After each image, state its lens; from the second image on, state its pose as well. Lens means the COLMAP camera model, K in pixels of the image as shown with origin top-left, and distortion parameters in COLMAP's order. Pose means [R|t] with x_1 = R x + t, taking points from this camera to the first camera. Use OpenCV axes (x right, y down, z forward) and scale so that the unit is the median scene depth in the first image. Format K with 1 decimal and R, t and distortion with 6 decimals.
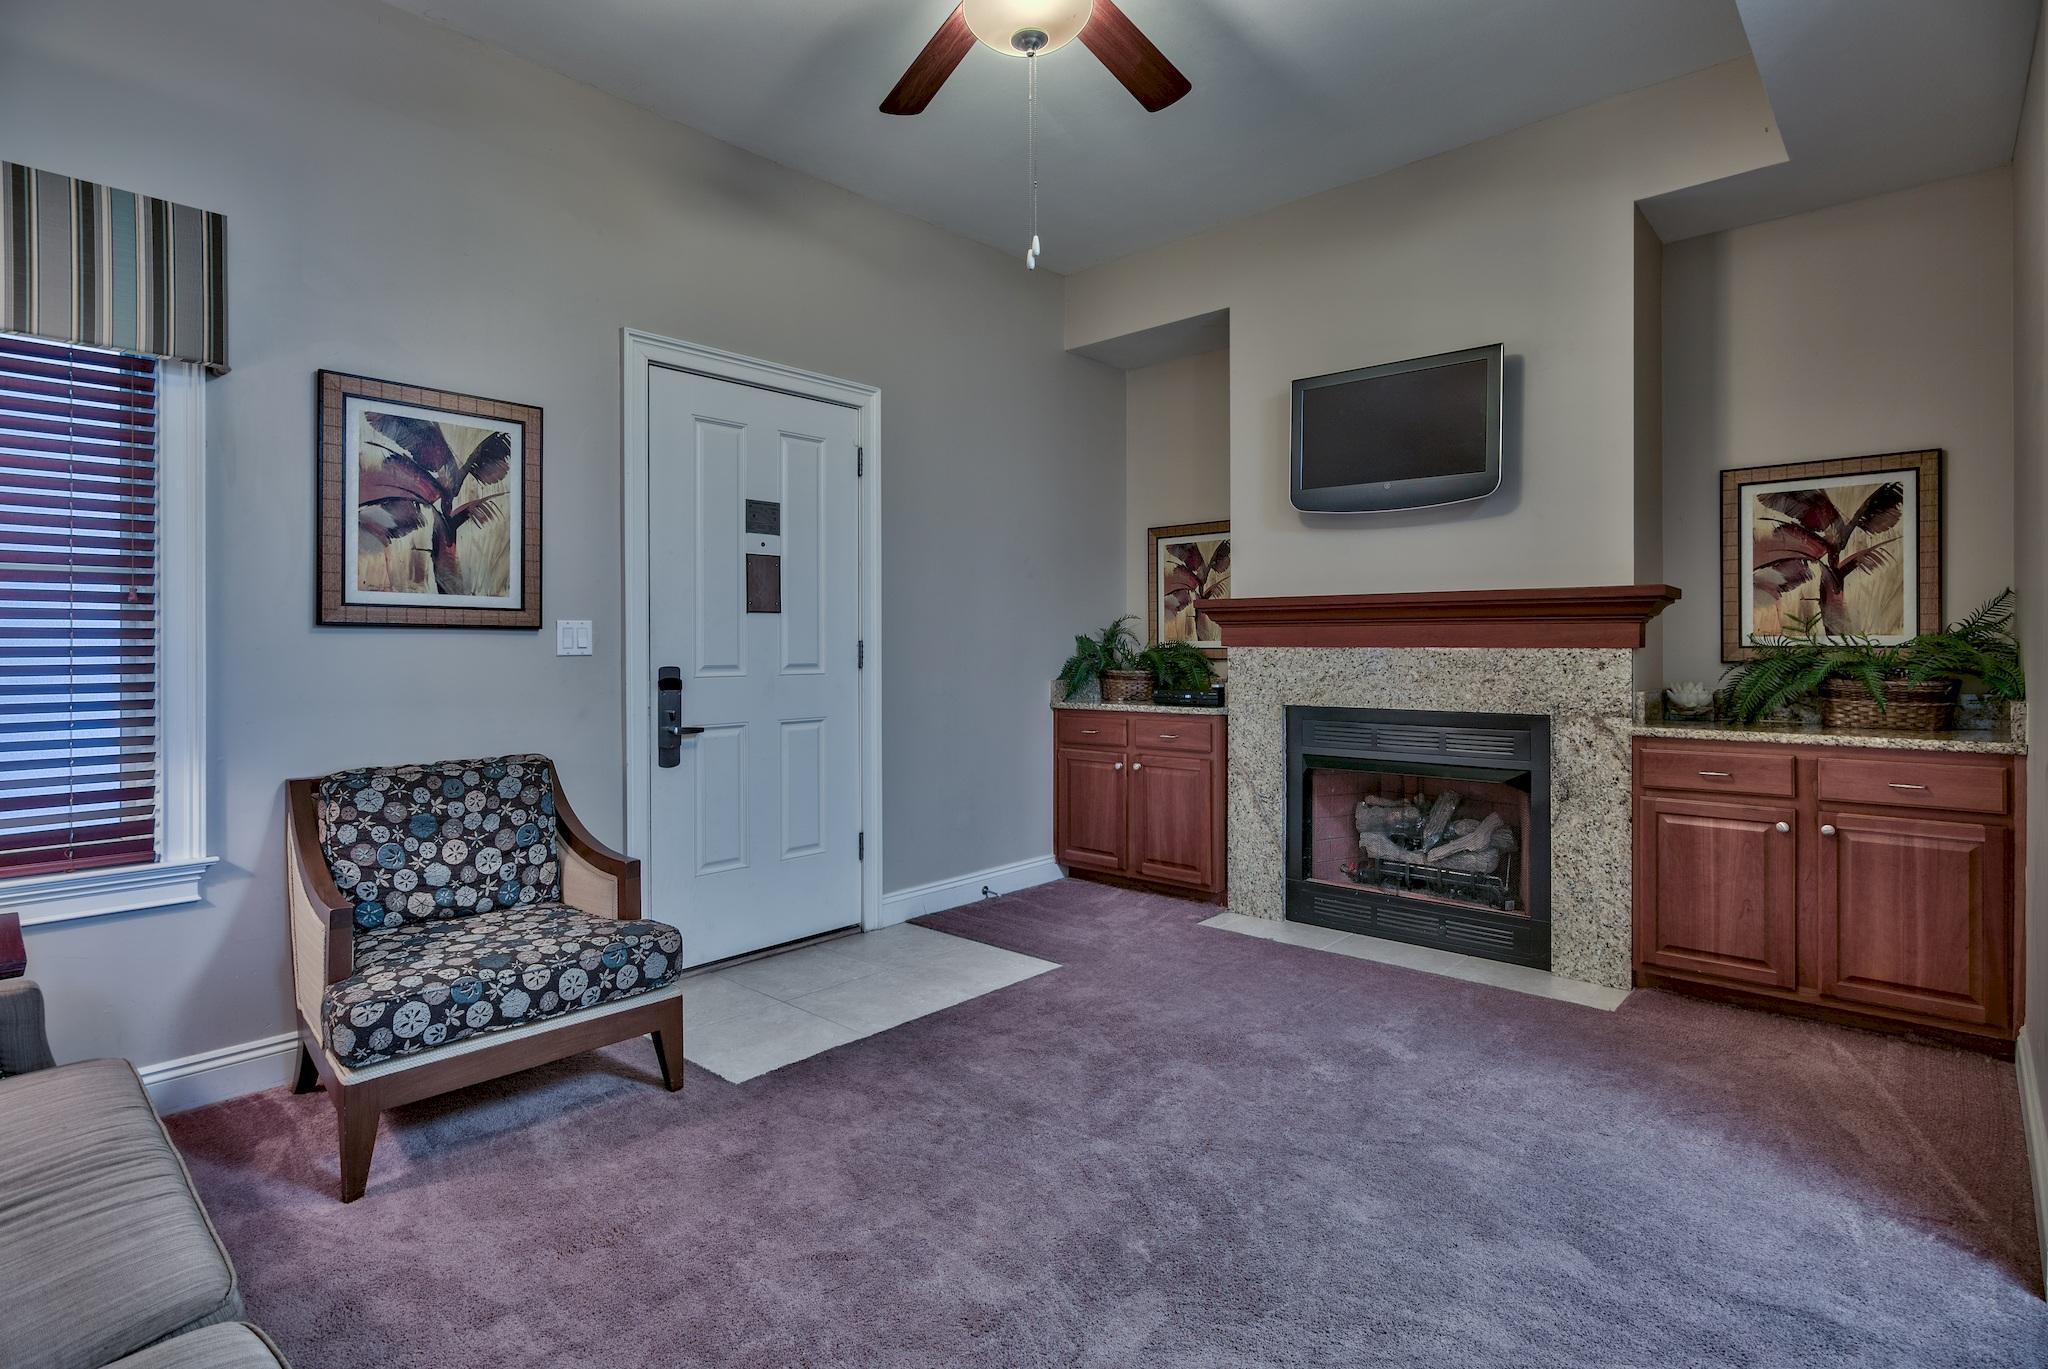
lens RADIAL K [[1022.2, 0, 1021.3], [0, 1022.2, 631.5], [0, 0, 1]] dist [-0.004348, -0.000119]
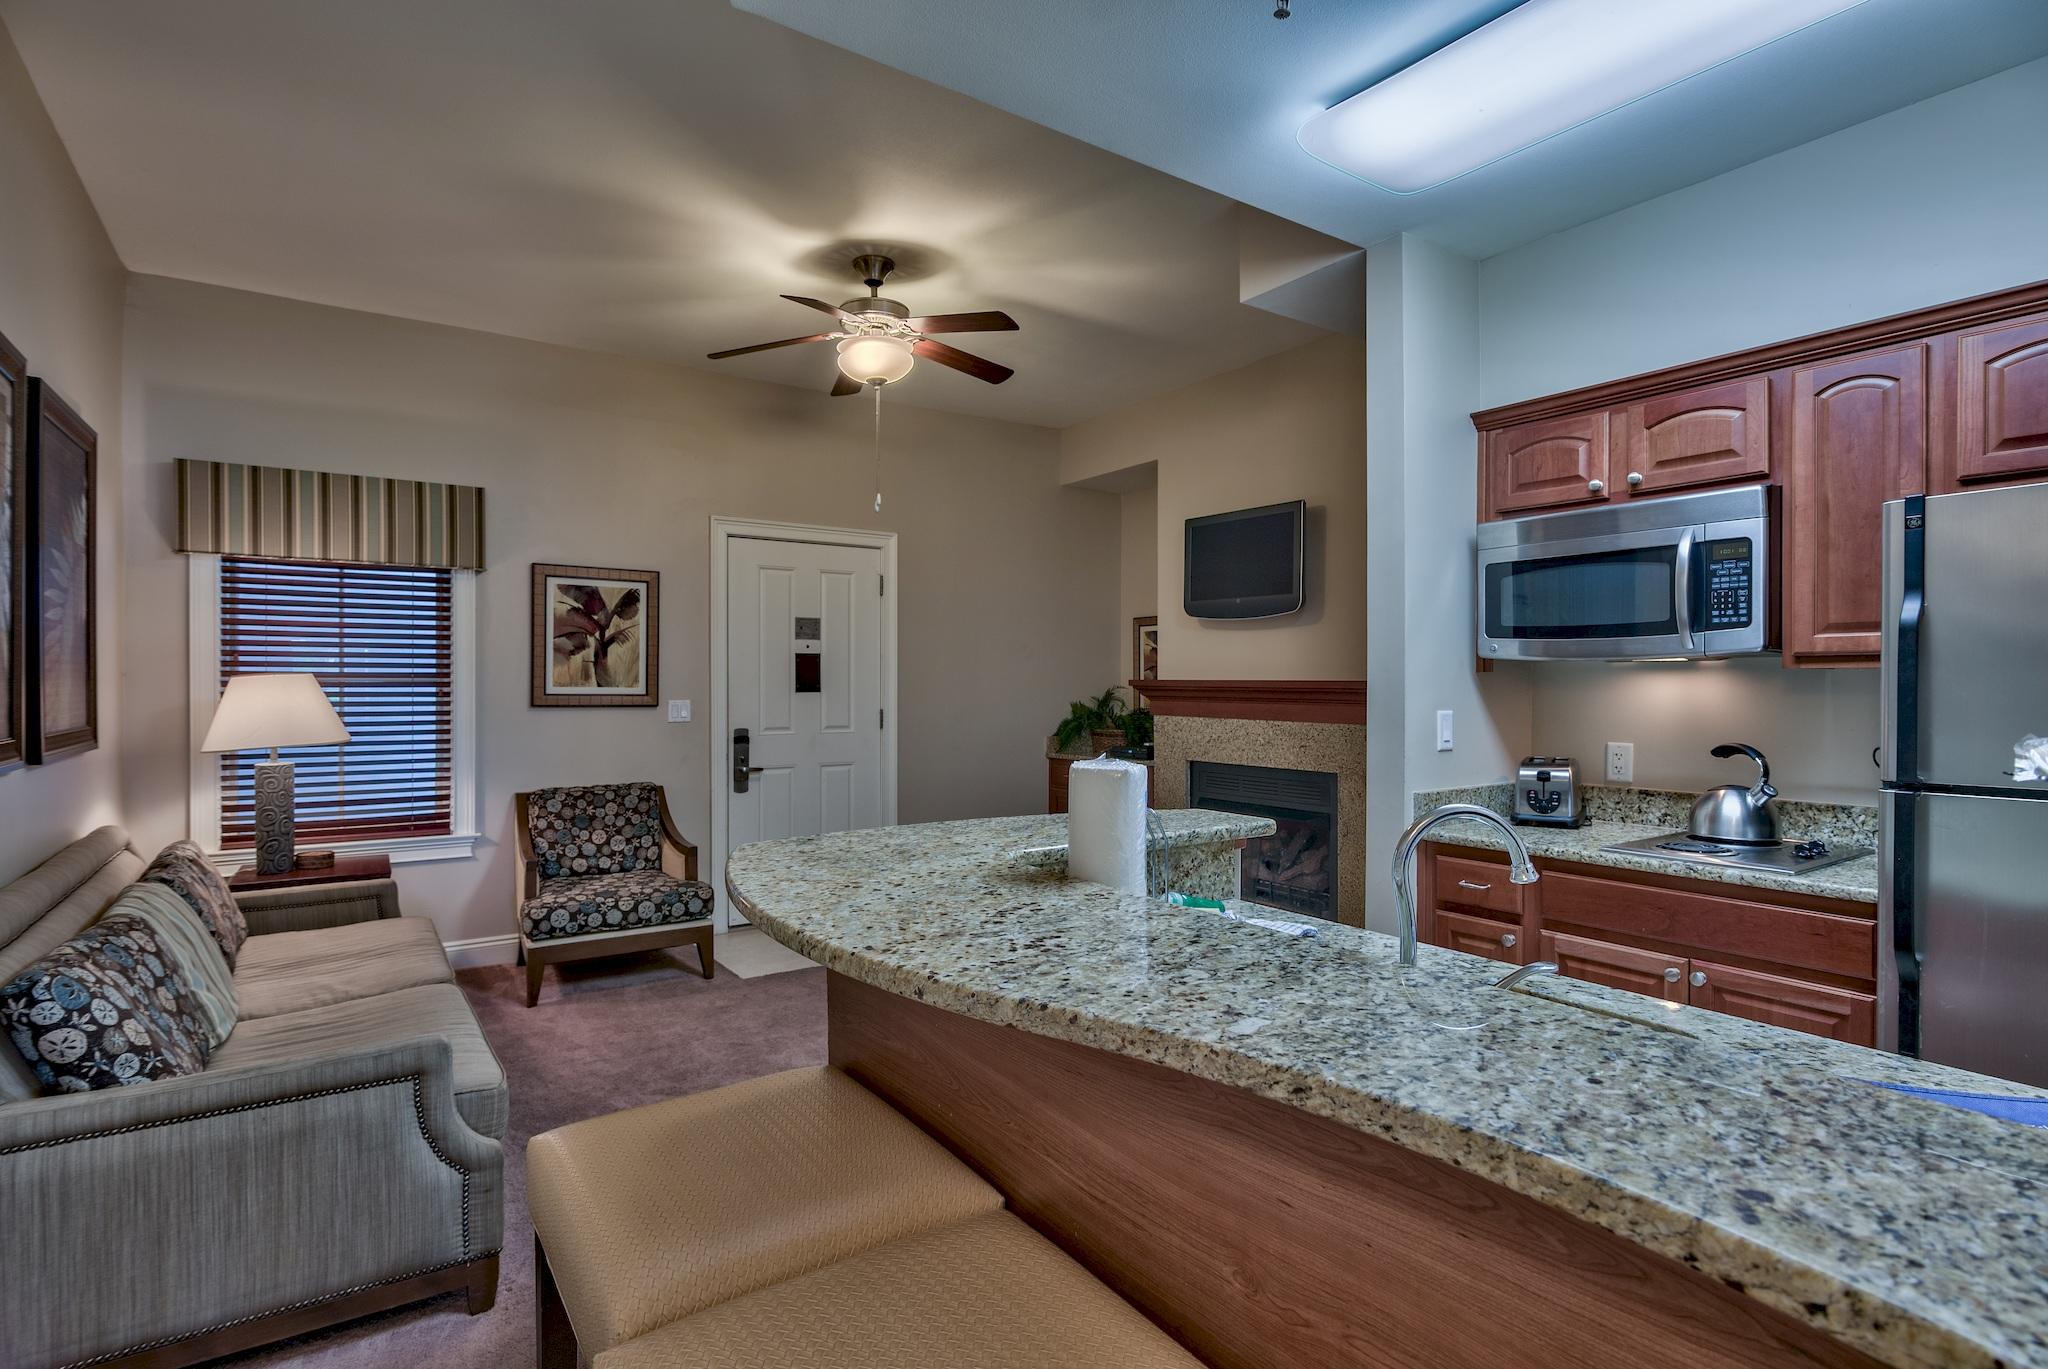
lens RADIAL K [[1038.4, 0, 1036.9], [0, 1038.4, 666.8], [0, 0, 1]] dist [-0.003865, 0.000553]
pose [[0.974816, 0.001351, -0.223008, 0.576688], [-0.001366, 0.999999, 0.000087, -0.077857], [0.223008, 0.000220, 0.974817, -0.571569]]
